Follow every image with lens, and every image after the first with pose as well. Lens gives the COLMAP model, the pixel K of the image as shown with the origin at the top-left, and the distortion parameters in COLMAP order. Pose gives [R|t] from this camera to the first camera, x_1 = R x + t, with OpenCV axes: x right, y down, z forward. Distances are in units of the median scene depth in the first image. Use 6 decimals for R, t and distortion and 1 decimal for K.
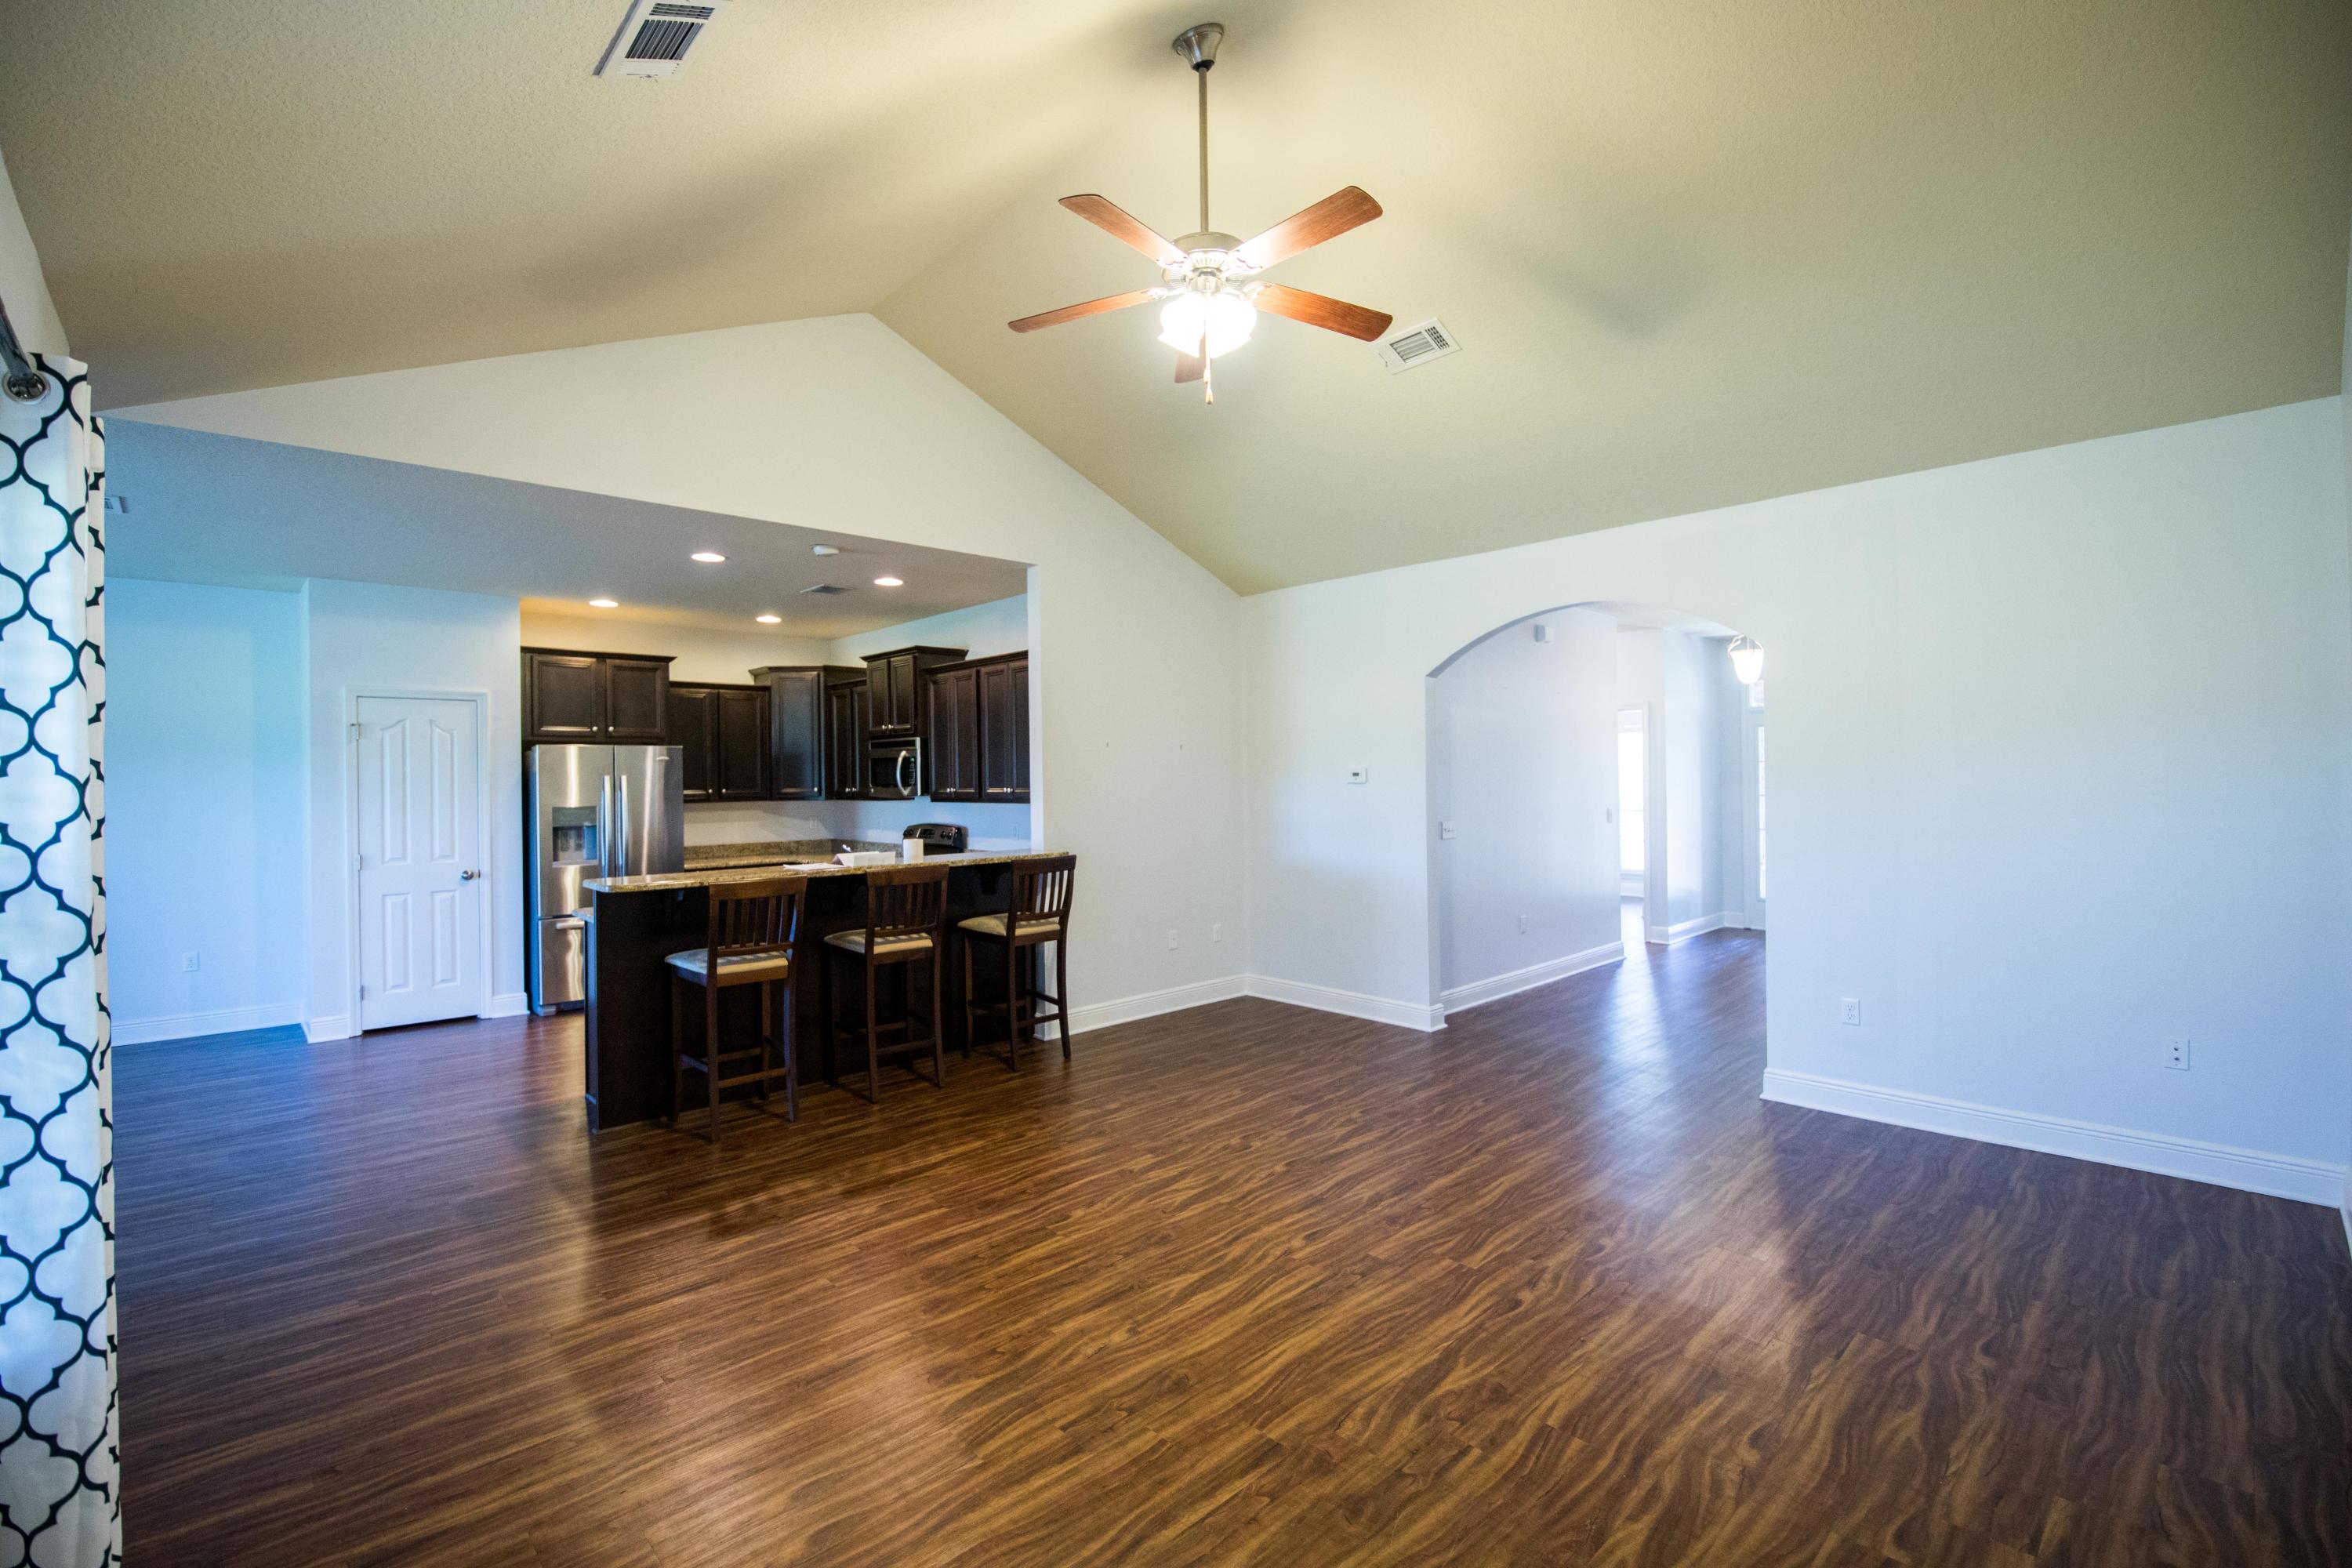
lens RADIAL K [[1024.7, 0, 1170.7], [0, 1024.7, 764.1], [0, 0, 1]] dist [-0.009553, -0.005014]
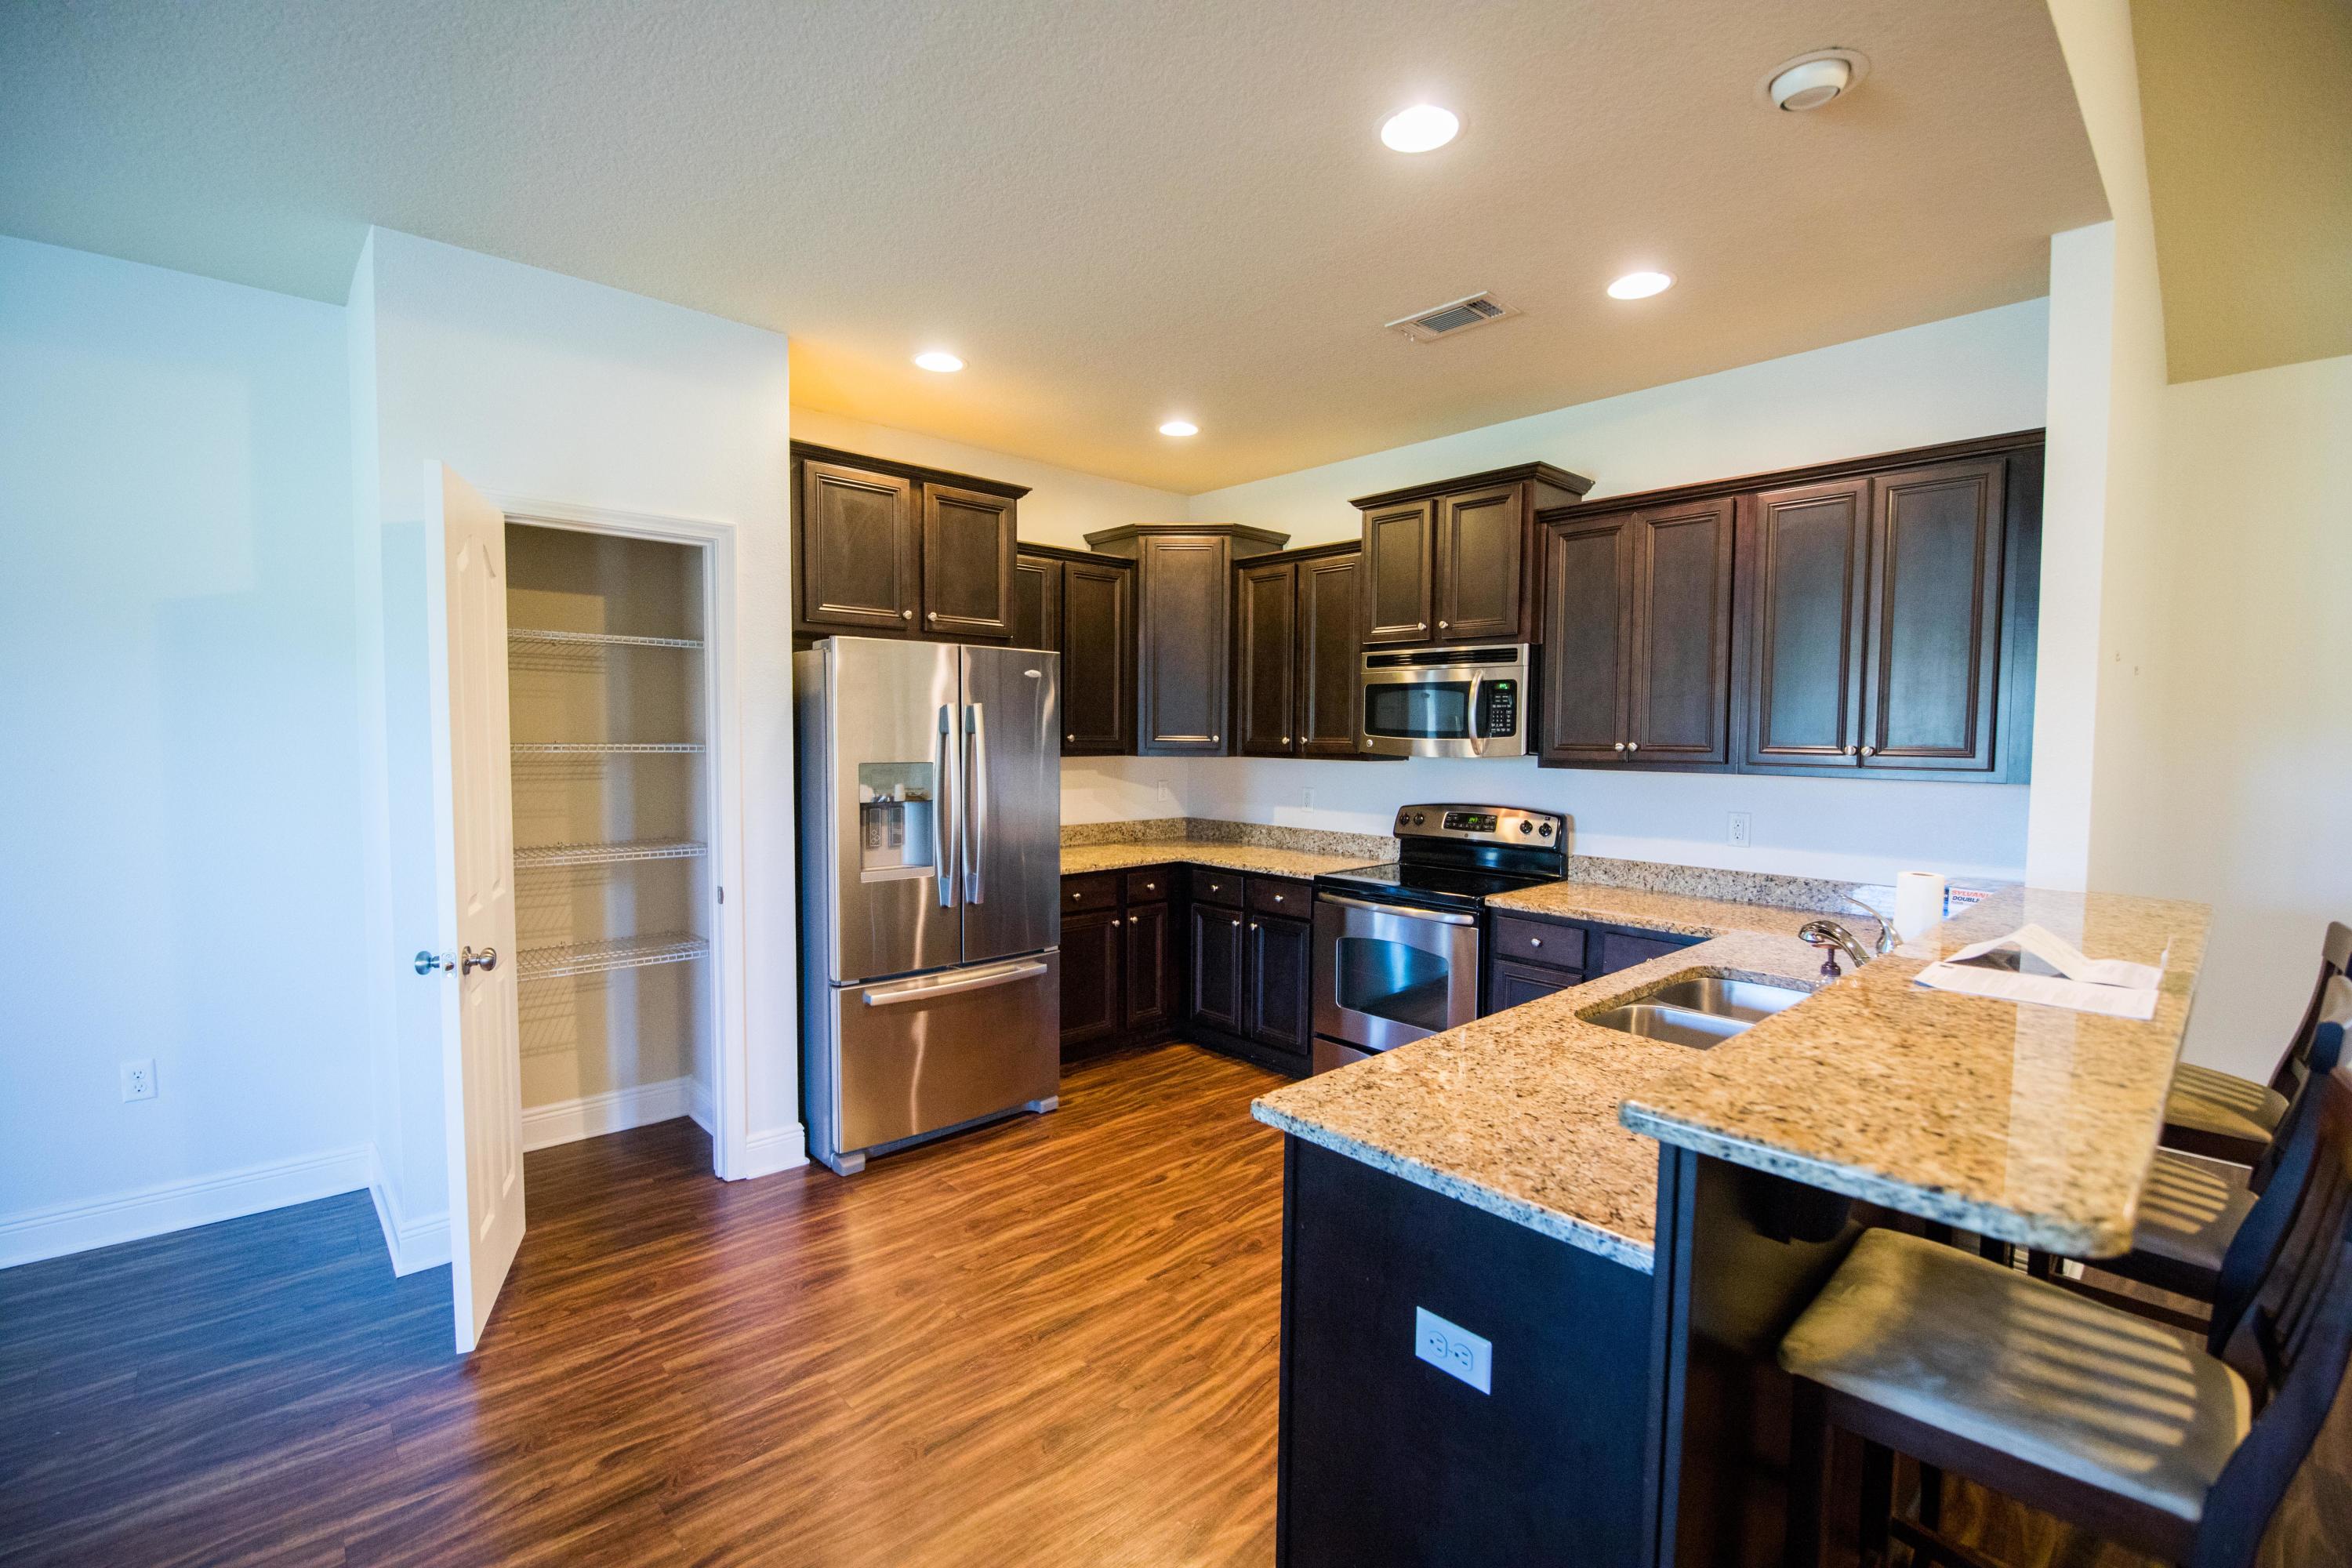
lens RADIAL K [[1024.7, 0, 1180.2], [0, 1024.7, 785.5], [0, 0, 1]] dist [-0.009553, -0.005014]
pose [[0.999690, 0.023723, -0.007553, -0.759416], [-0.023156, 0.997419, 0.067963, 0.026019], [0.009146, -0.067767, 0.997659, 0.854990]]
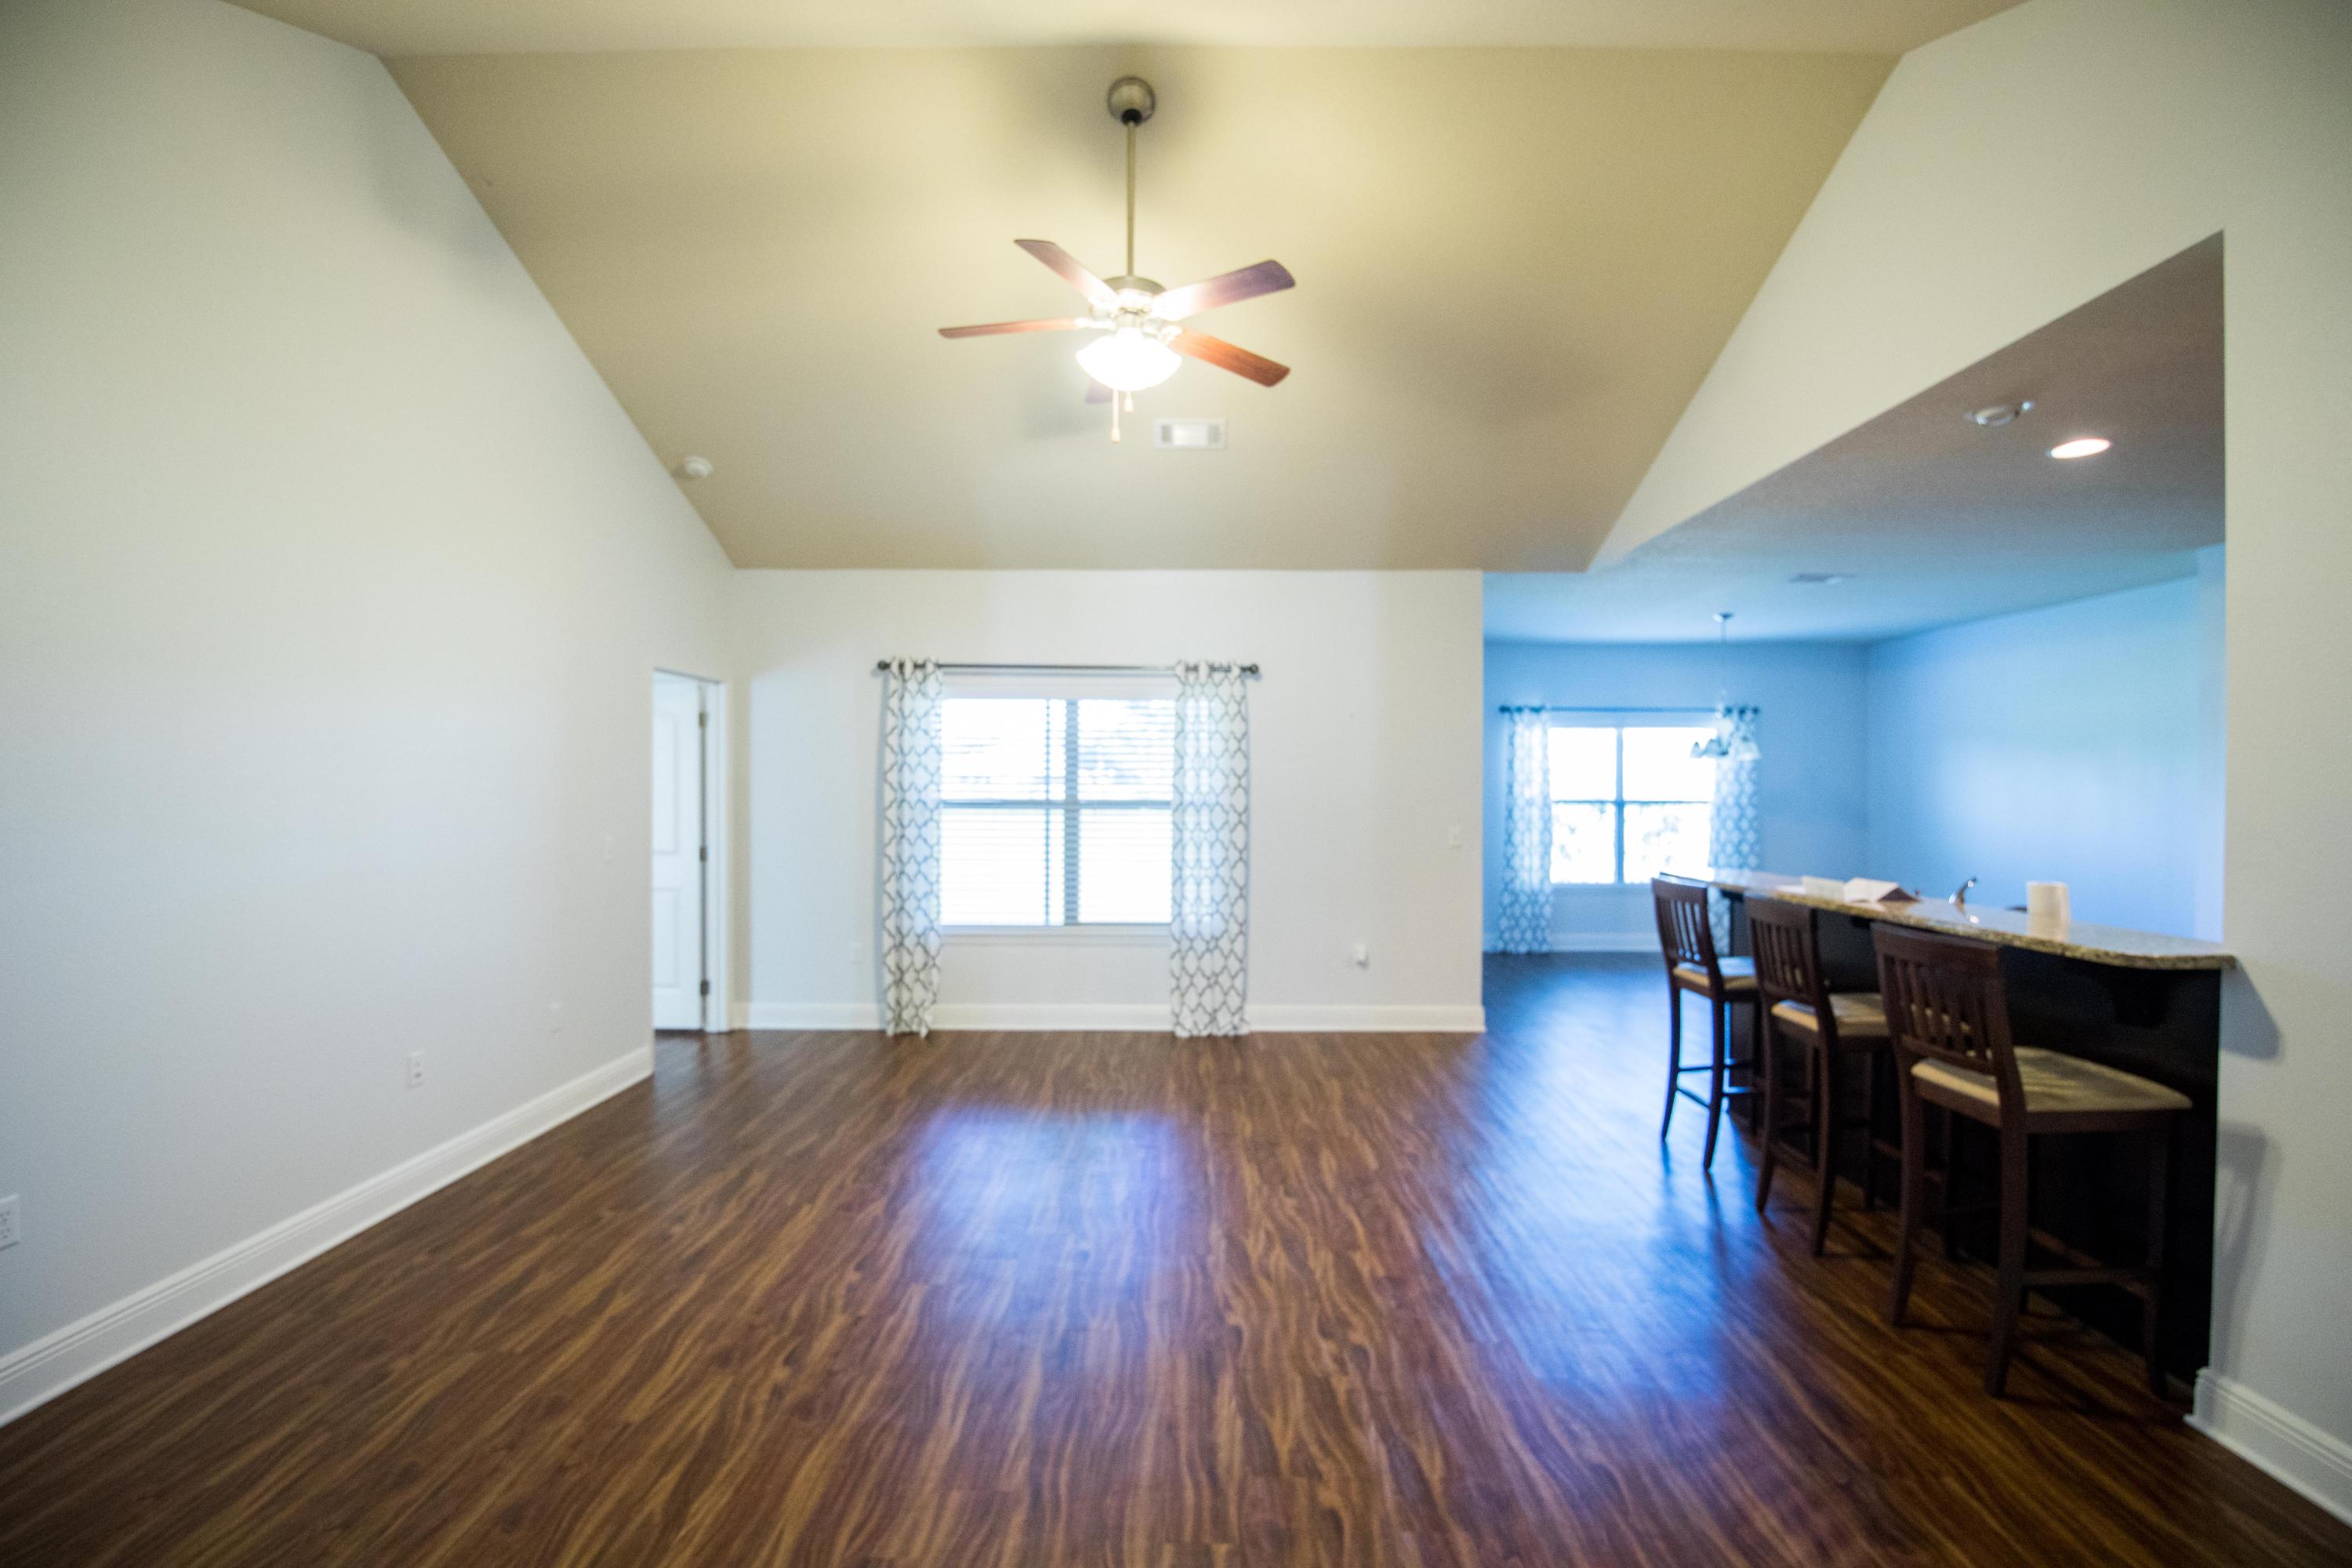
lens RADIAL K [[1024.7, 0, 1186.4], [0, 1024.7, 783.4], [0, 0, 1]] dist [-0.009553, -0.005014]
pose [[-0.689158, 0.008997, -0.724555, 0.645042], [0.013082, 0.999914, -0.000027, 0.019551], [0.724493, -0.009497, -0.689217, 1.470950]]
